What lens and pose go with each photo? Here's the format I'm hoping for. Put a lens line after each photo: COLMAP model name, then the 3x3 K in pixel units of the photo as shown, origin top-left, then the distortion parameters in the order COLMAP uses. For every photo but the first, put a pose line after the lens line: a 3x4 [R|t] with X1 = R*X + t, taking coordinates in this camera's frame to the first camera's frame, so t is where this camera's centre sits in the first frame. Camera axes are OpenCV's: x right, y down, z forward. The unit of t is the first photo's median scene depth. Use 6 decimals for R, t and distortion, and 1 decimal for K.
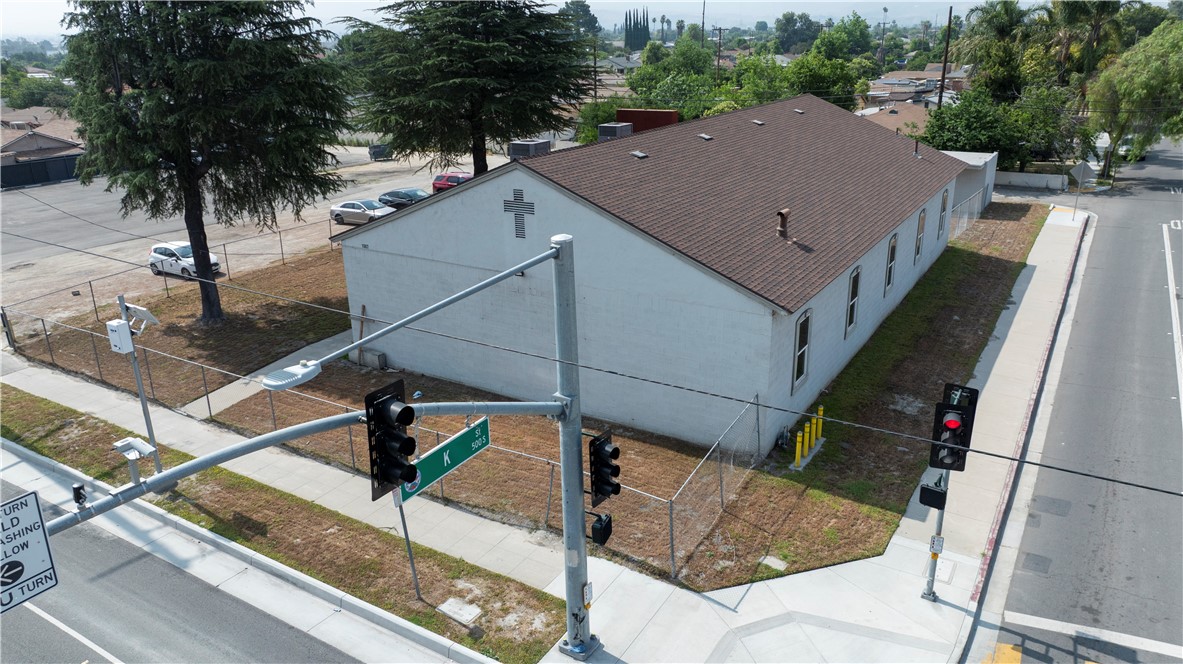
lens RADIAL K [[837.6, 0, 591.5], [0, 837.6, 332.0], [0, 0, 1]] dist [-0.074250, 0.096992]
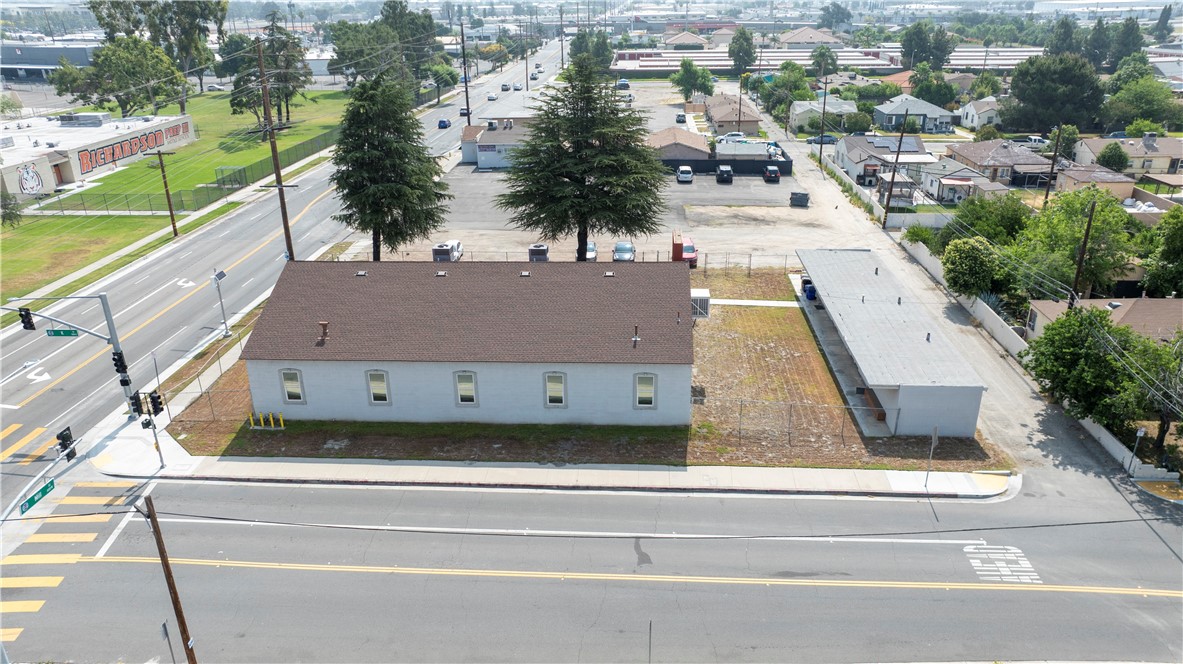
lens RADIAL K [[837.6, 0, 591.5], [0, 837.6, 332.0], [0, 0, 1]] dist [-0.074250, 0.096992]
pose [[0.476908, 0.353405, -0.804776, 1.595866], [-0.289669, 0.927650, 0.235707, -0.580111], [0.829850, 0.120708, 0.544774, 0.336167]]
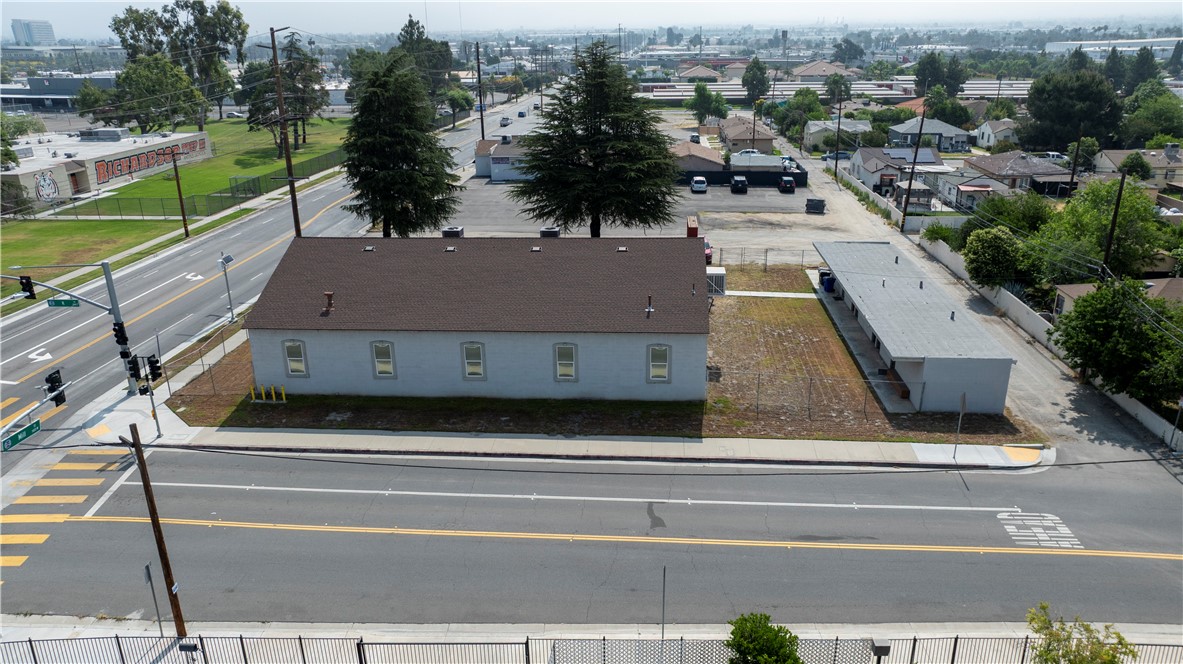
lens RADIAL K [[837.6, 0, 591.5], [0, 837.6, 332.0], [0, 0, 1]] dist [-0.074250, 0.096992]
pose [[0.461914, 0.317000, -0.828340, 1.598754], [-0.291863, 0.936258, 0.195545, -0.460342], [0.837527, 0.151437, 0.524991, 0.379299]]
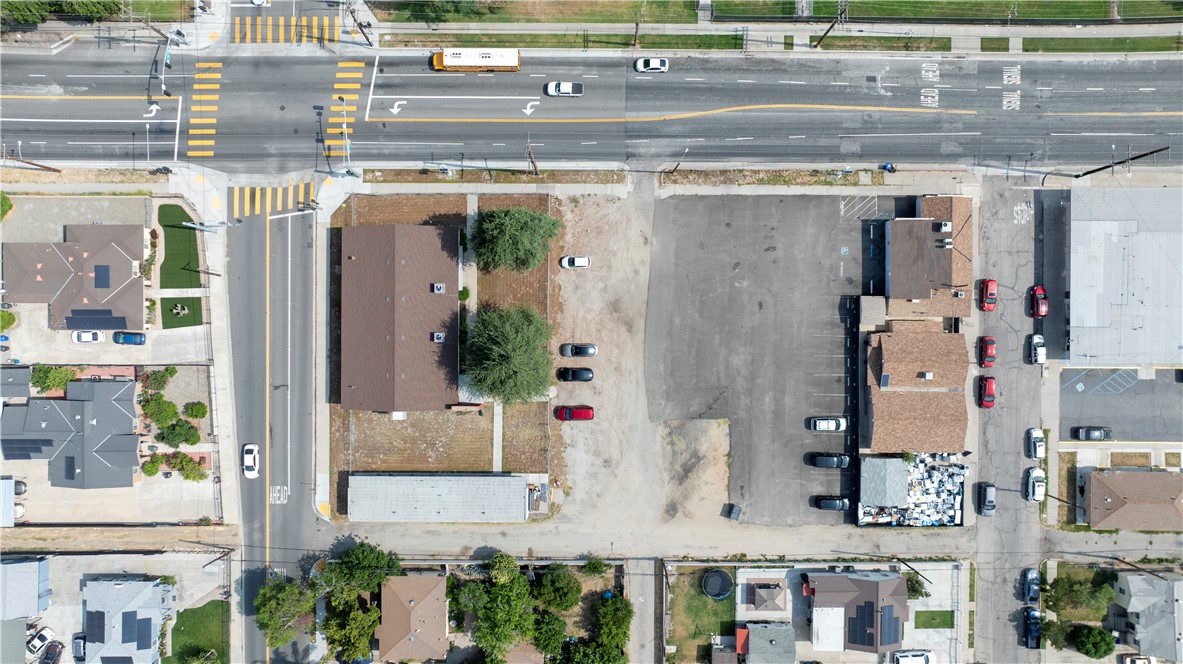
lens RADIAL K [[837.6, 0, 591.5], [0, 837.6, 332.0], [0, 0, 1]] dist [-0.074250, 0.096992]
pose [[-0.849047, 0.527878, 0.021561, -0.603562], [-0.162800, -0.300240, 0.939868, -3.716770], [0.502609, 0.794482, 0.340856, 0.296381]]
